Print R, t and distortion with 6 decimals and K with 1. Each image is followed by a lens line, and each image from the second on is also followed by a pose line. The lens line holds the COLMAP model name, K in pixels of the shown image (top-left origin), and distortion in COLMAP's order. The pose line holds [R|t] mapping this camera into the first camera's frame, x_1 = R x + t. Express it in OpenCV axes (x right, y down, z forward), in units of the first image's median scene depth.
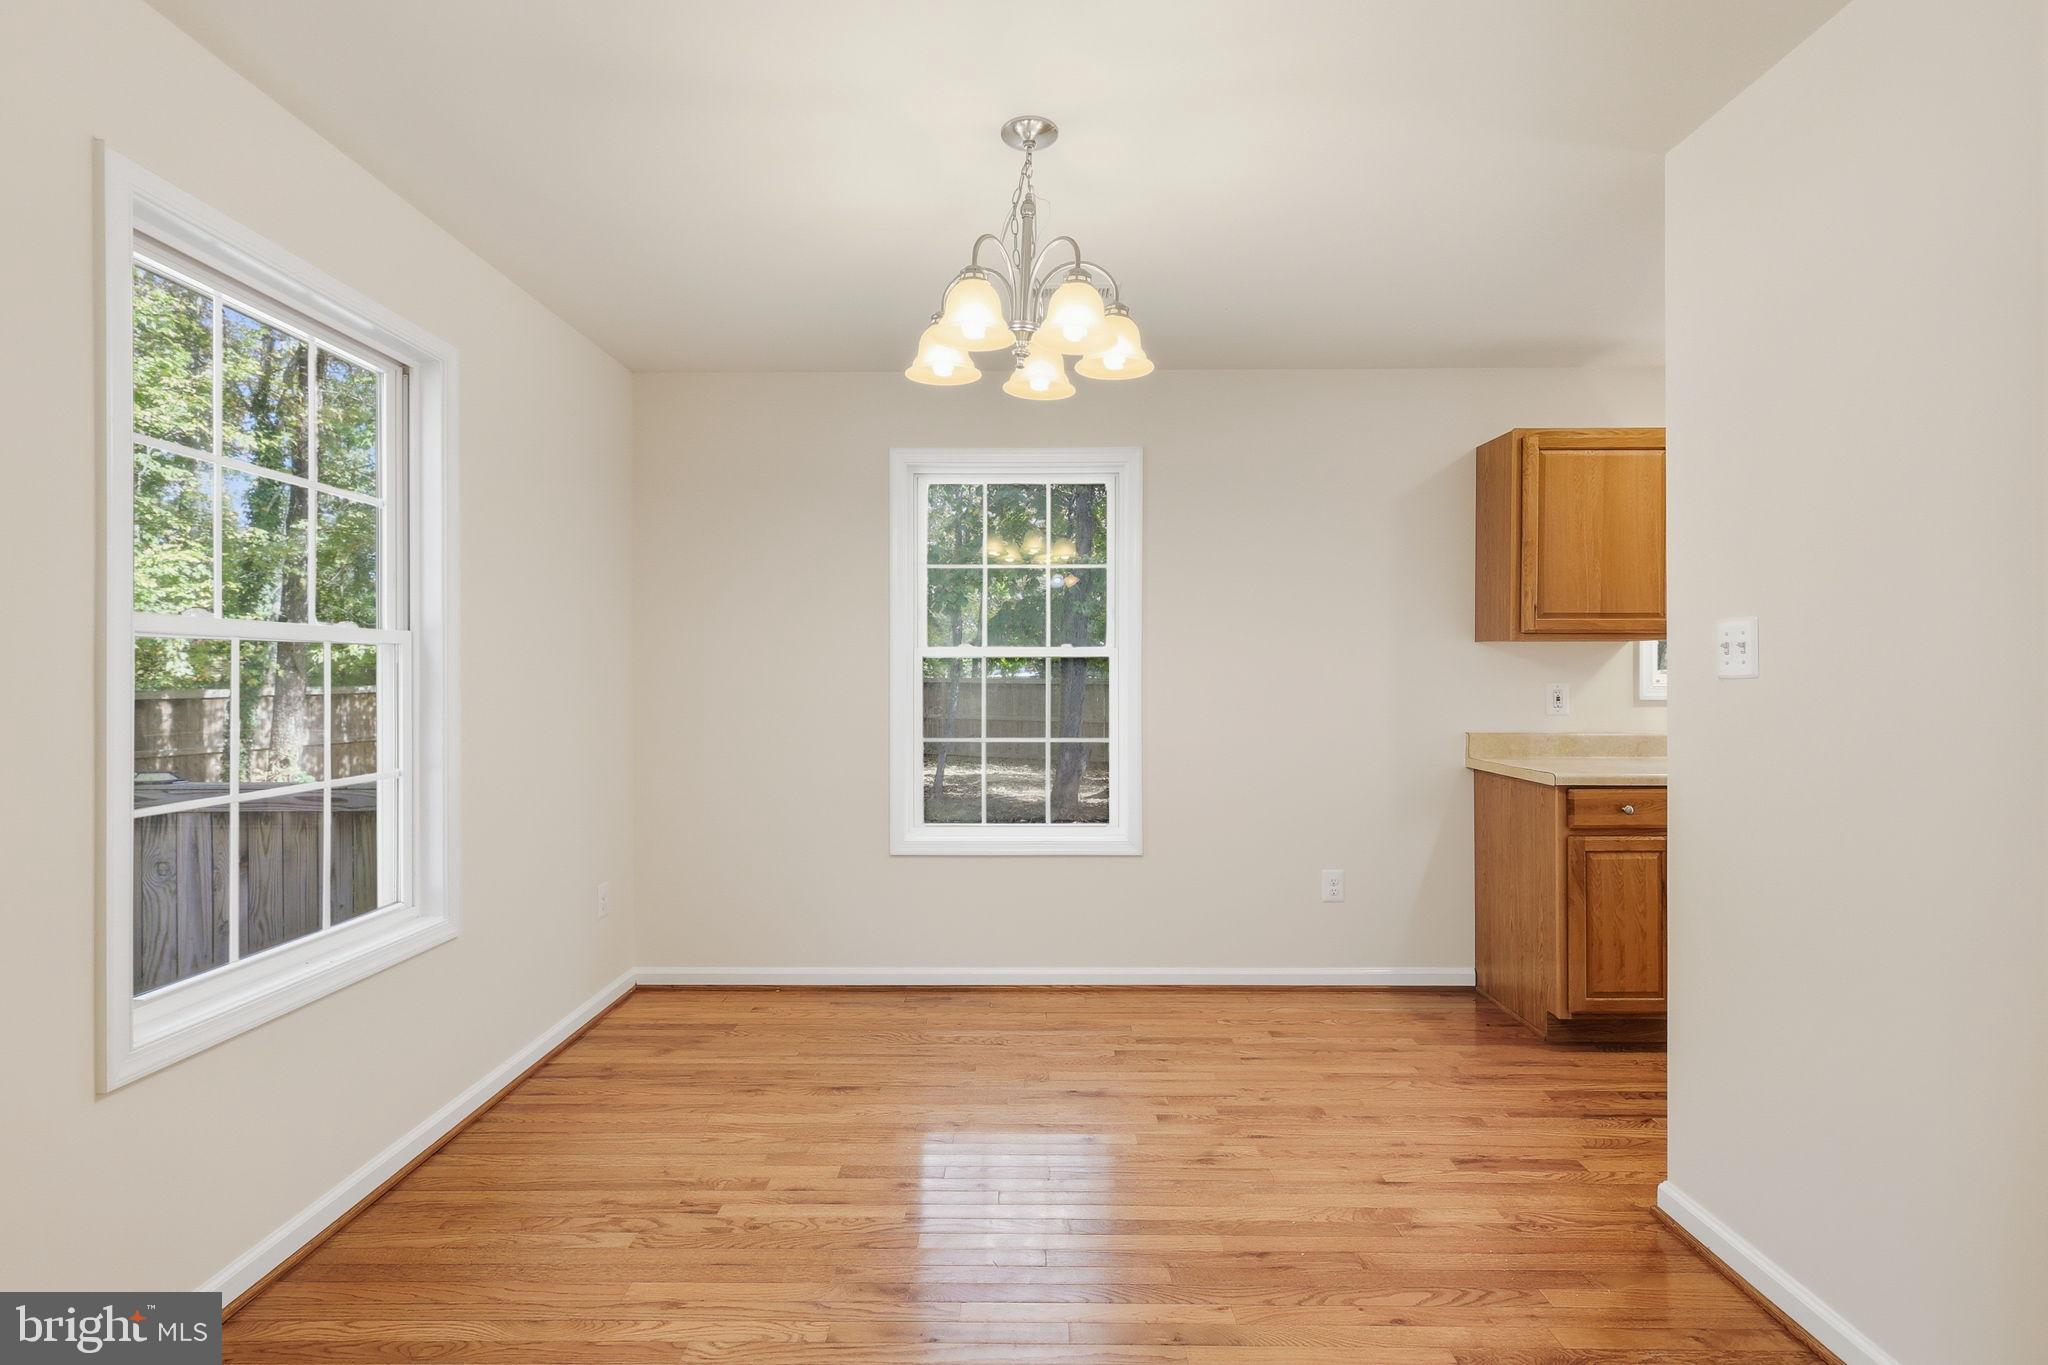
lens RADIAL K [[925.2, 0, 1044.0], [0, 925.2, 718.3], [0, 0, 1]] dist [0.015574, -0.000148]
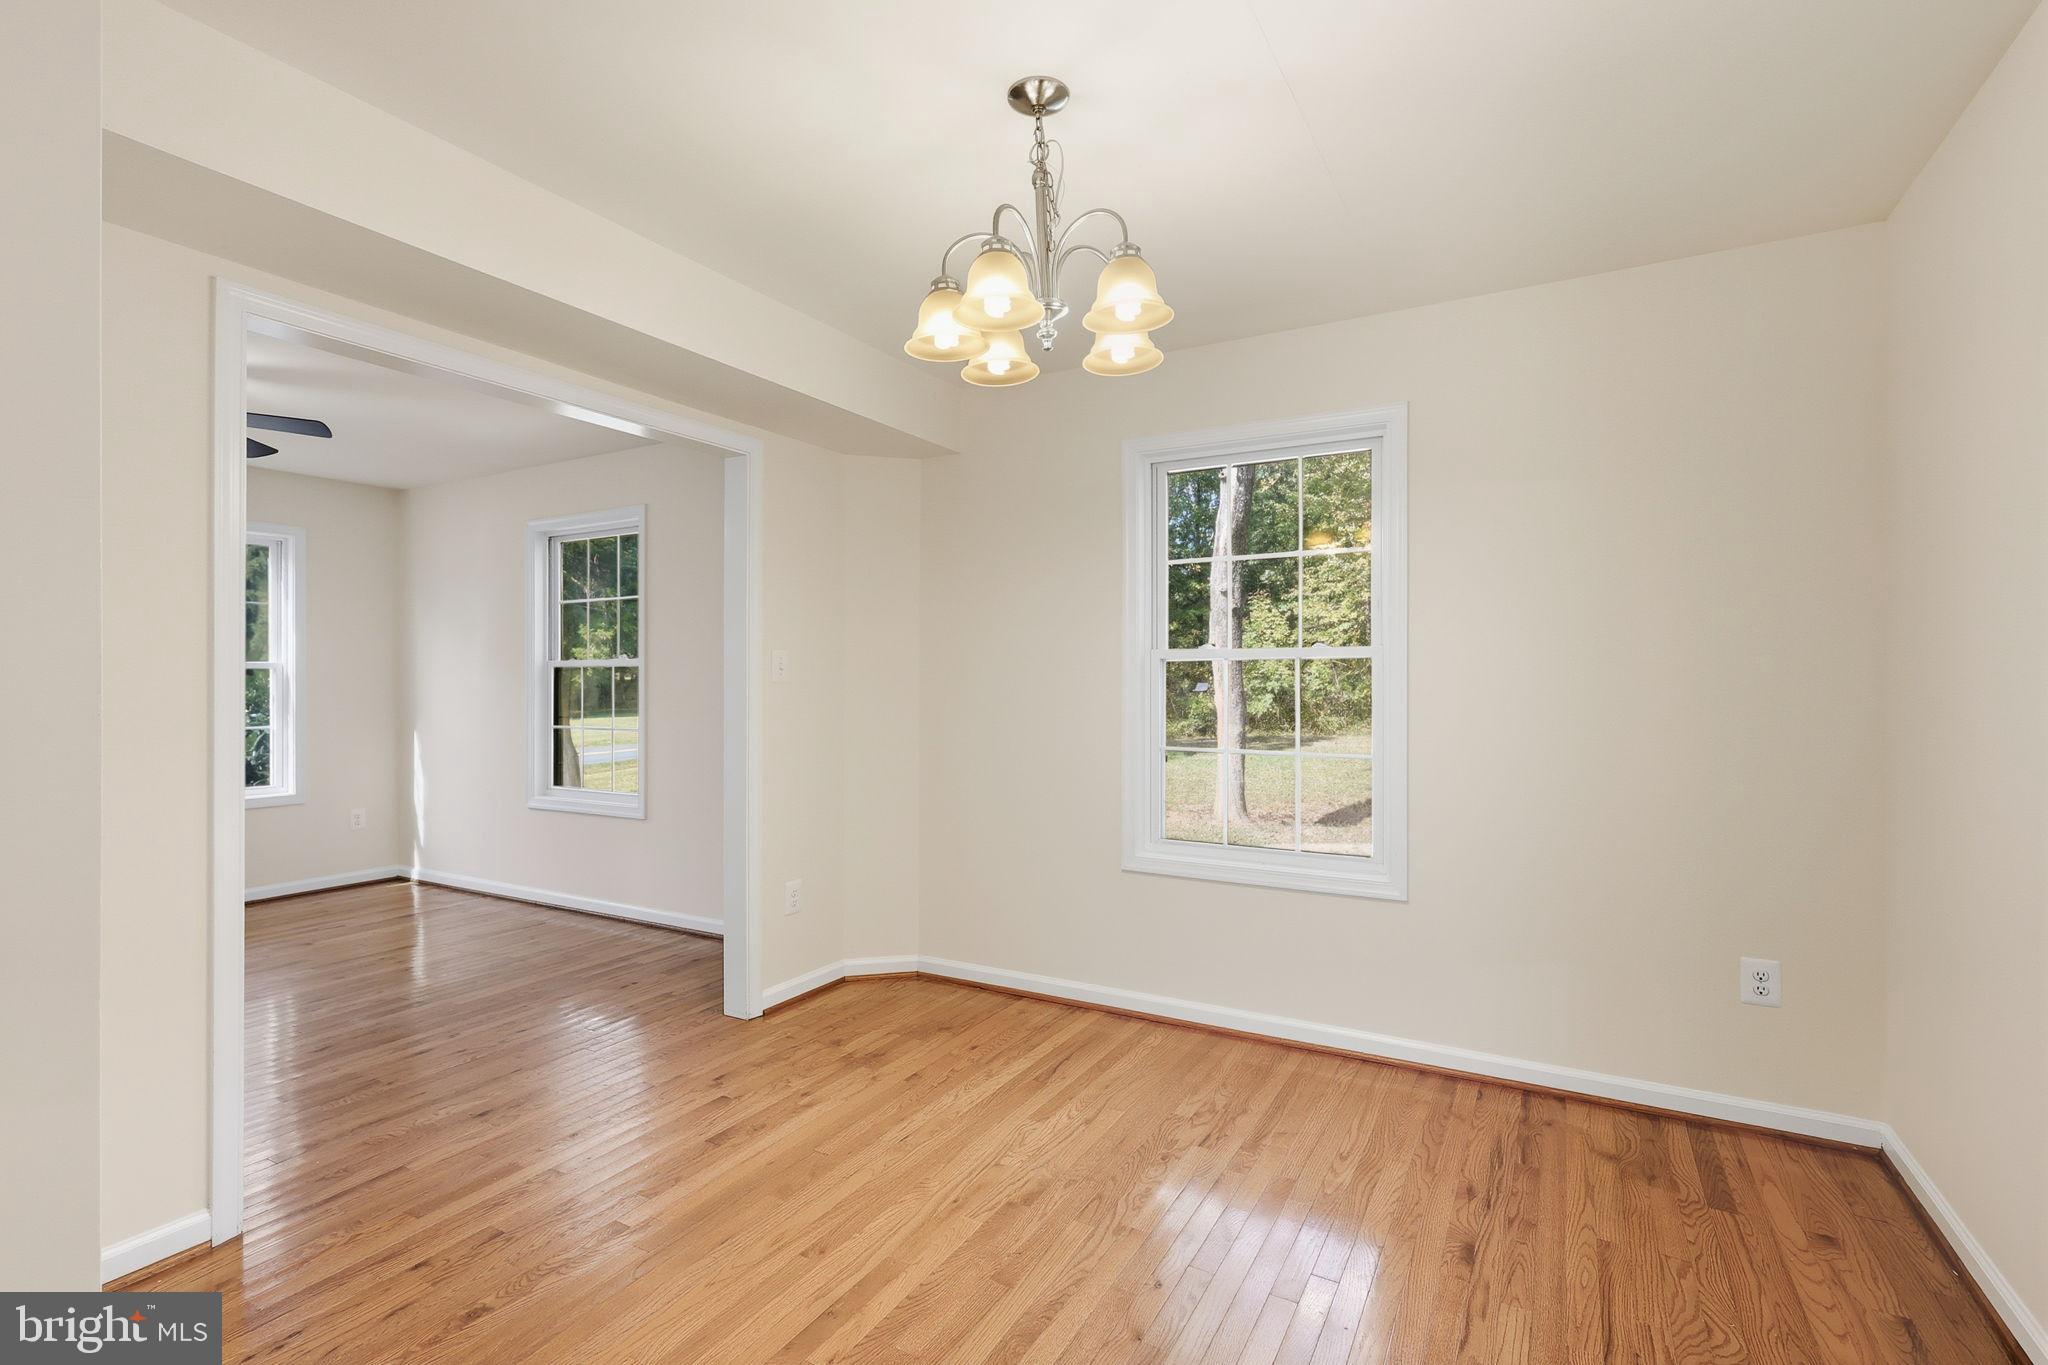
lens RADIAL K [[965.8, 0, 1024.0], [0, 965.8, 682.5], [0, 0, 1]] dist [0.016337, -0.000396]
pose [[-0.501291, -0.001691, -0.865277, 0.597450], [-0.033828, 0.999272, 0.017645, -0.046059], [0.864617, 0.038116, -0.500983, 1.031771]]
